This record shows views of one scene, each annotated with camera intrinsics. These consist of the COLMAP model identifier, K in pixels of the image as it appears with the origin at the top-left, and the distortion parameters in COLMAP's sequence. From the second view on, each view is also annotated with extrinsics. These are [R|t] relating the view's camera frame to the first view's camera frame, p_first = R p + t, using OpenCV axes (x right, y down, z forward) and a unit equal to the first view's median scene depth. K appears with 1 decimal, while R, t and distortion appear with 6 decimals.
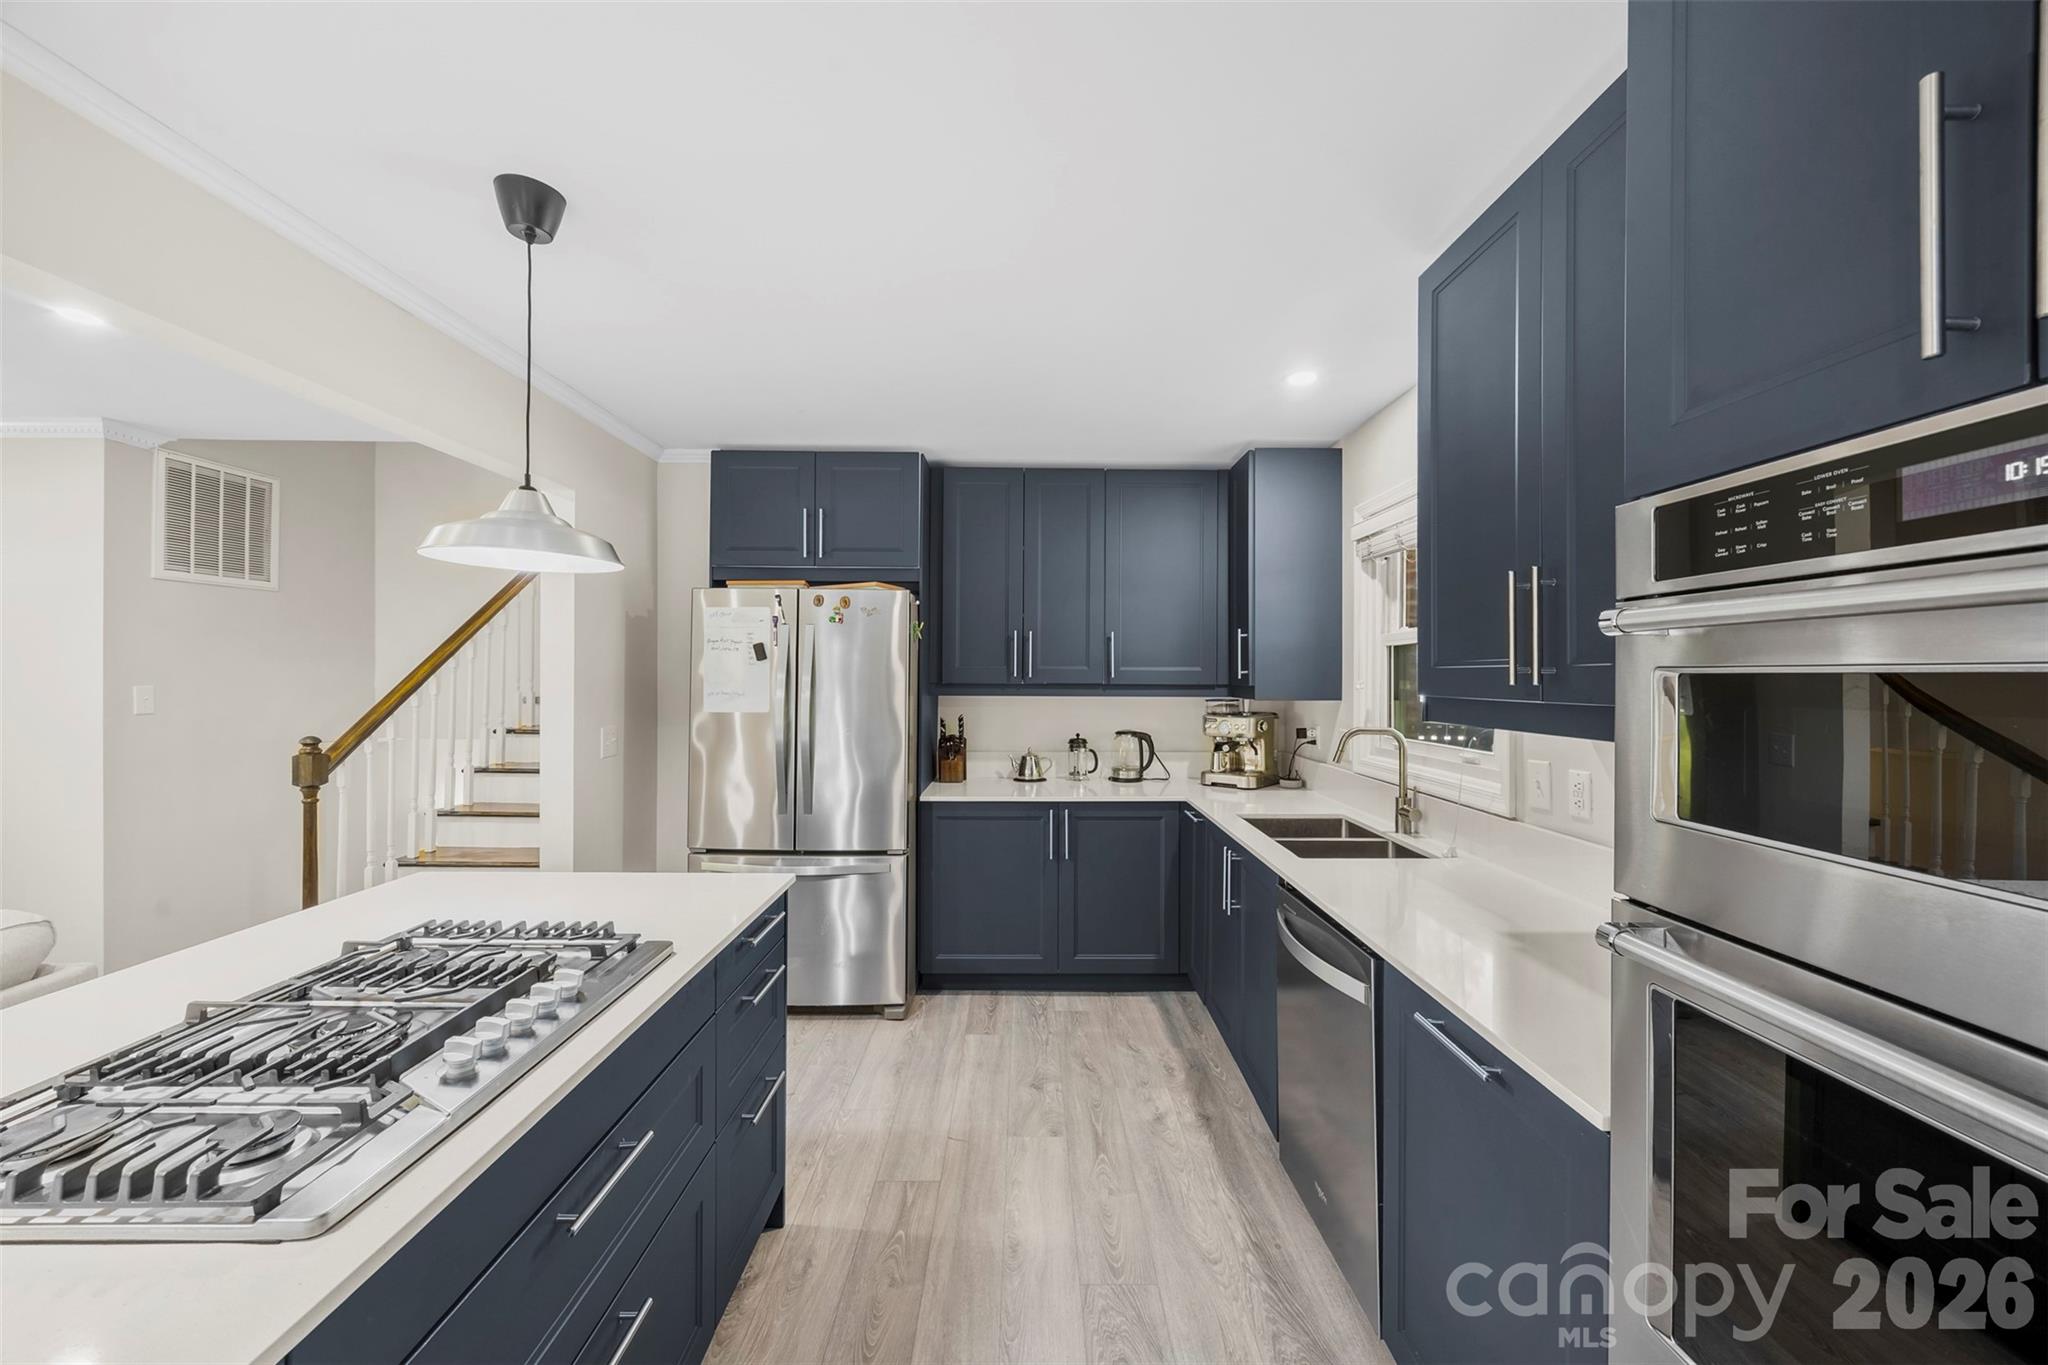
lens RADIAL K [[791.3, 0, 1036.4], [0, 791.3, 681.2], [0, 0, 1]] dist [0.001953, 0.000048]
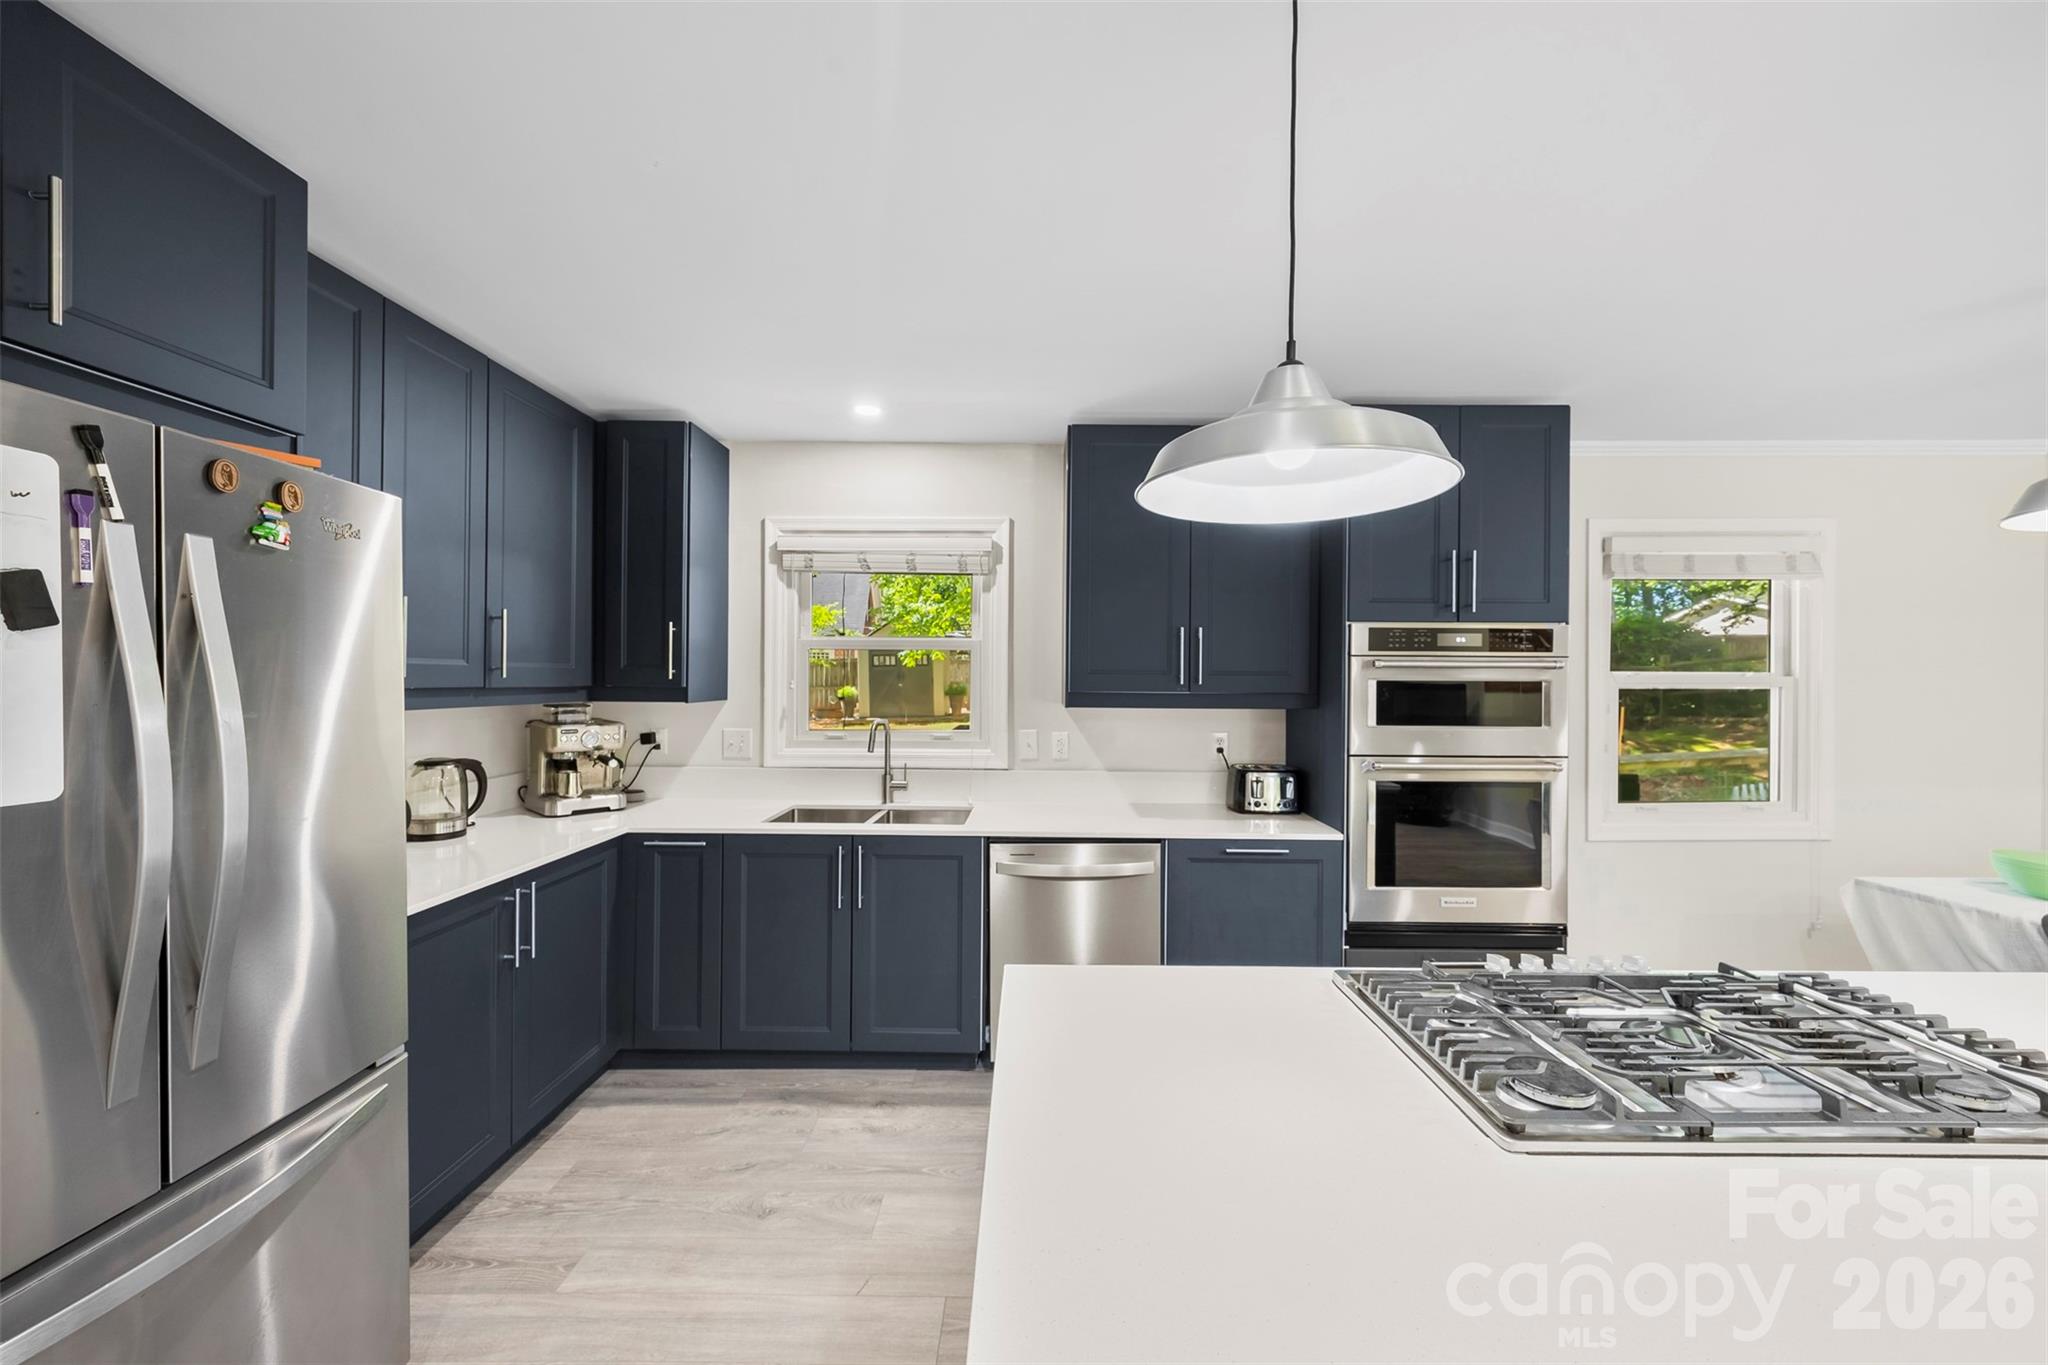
lens RADIAL K [[791.3, 0, 1032.4], [0, 791.3, 686.3], [0, 0, 1]] dist [0.001953, 0.000048]
pose [[0.019784, -0.013855, 0.999708, -0.563852], [-0.001179, 0.999903, 0.013881, -0.007160], [-0.999804, -0.001453, 0.019765, 0.541797]]
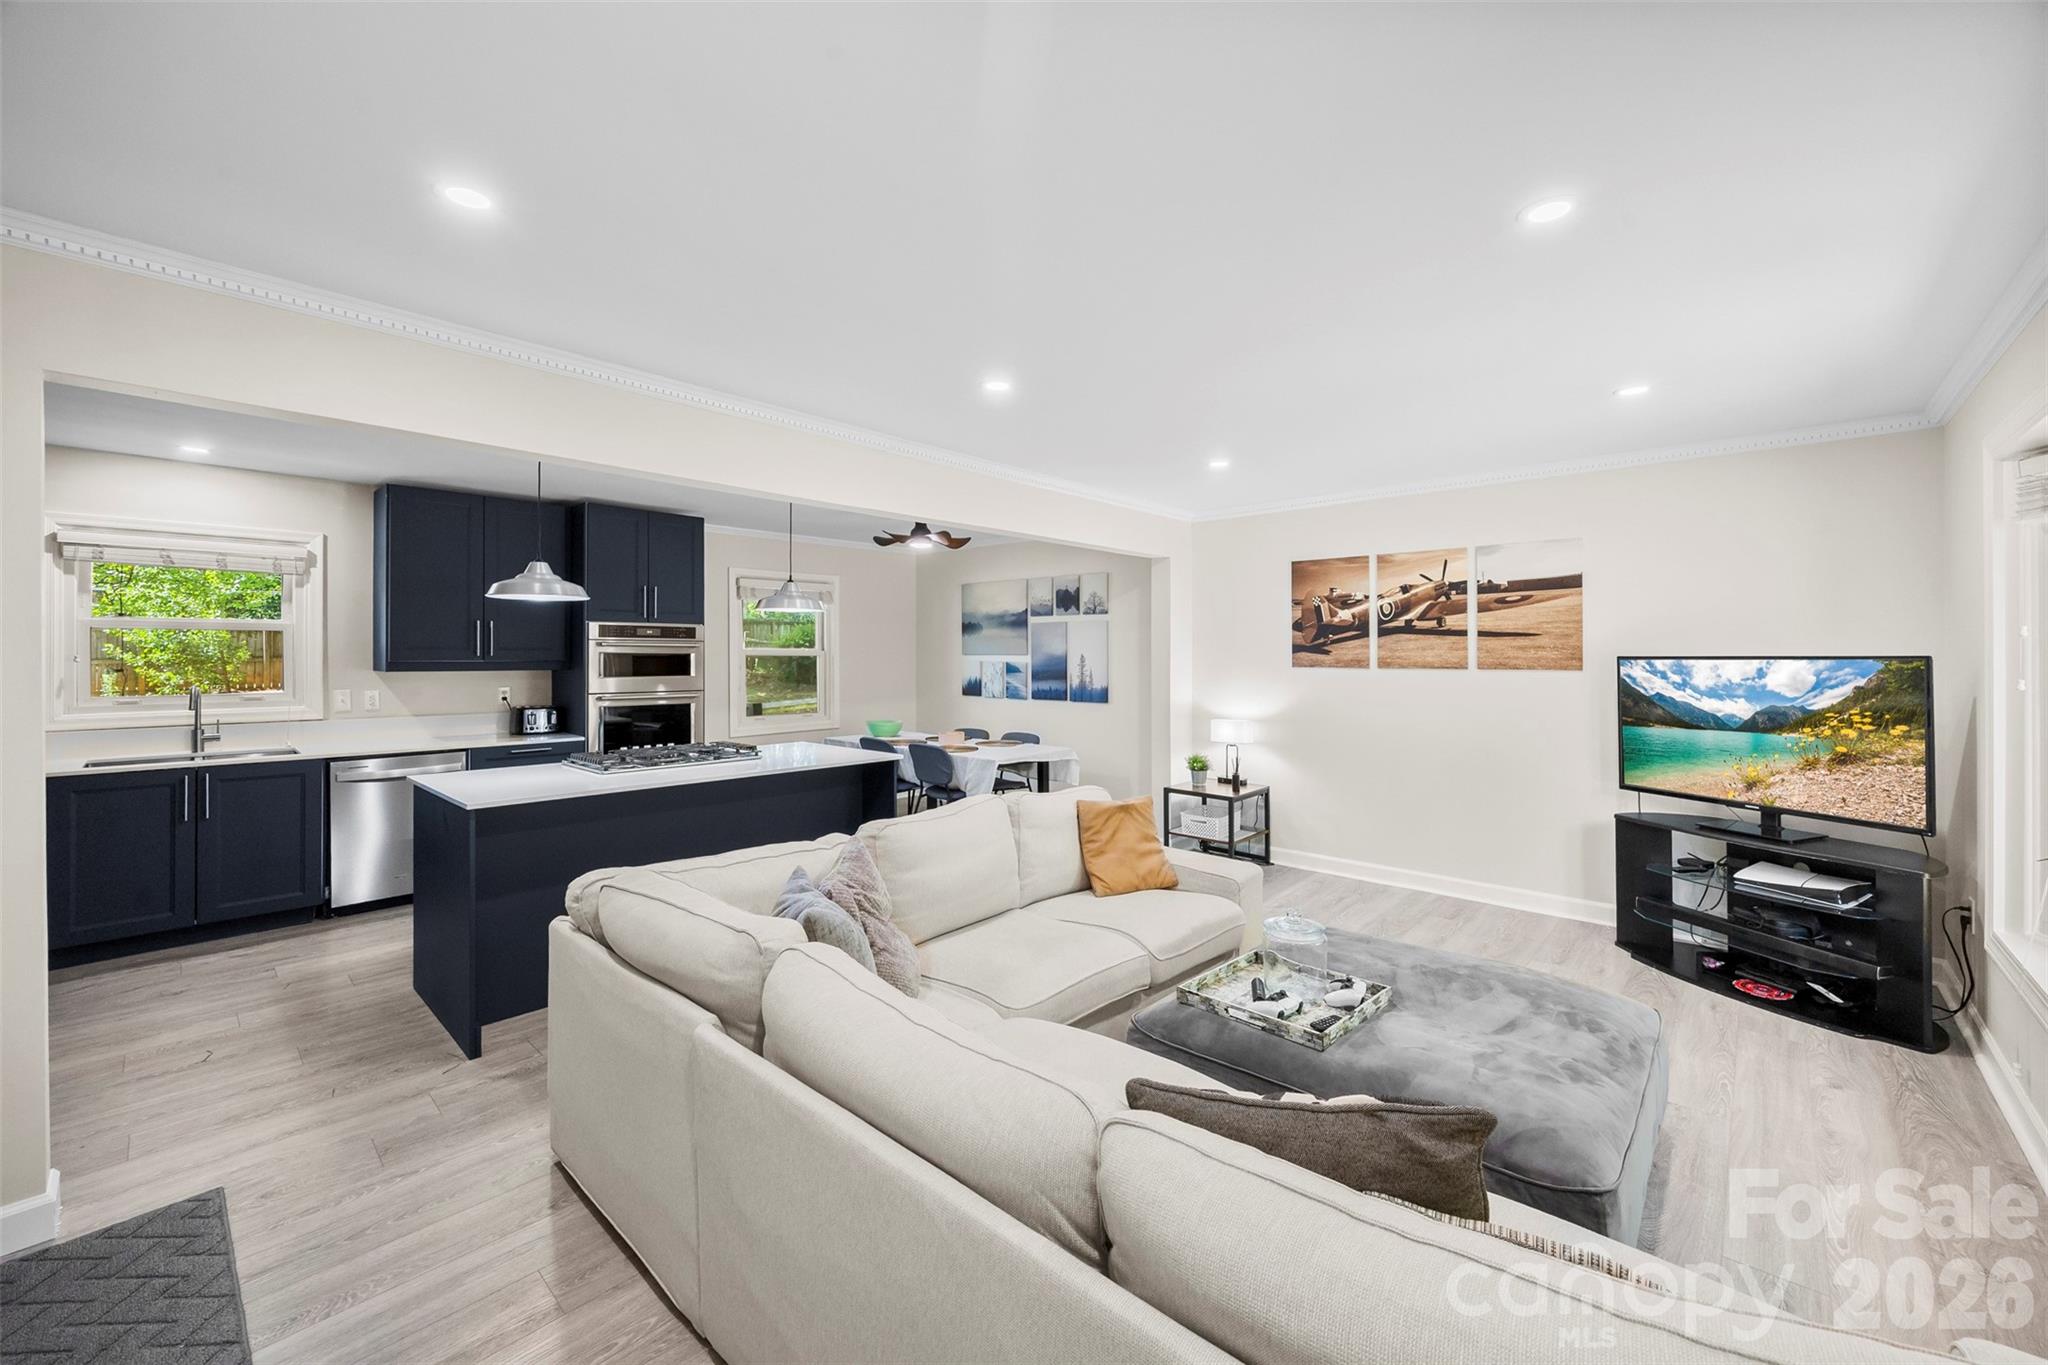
lens RADIAL K [[791.3, 0, 1016.4], [0, 791.3, 653.7], [0, 0, 1]] dist [0.001953, 0.000048]
pose [[-0.718229, -0.004260, 0.695794, -1.295275], [-0.000817, 0.999986, 0.005279, -0.009242], [-0.695807, 0.003223, -0.718222, 0.724640]]
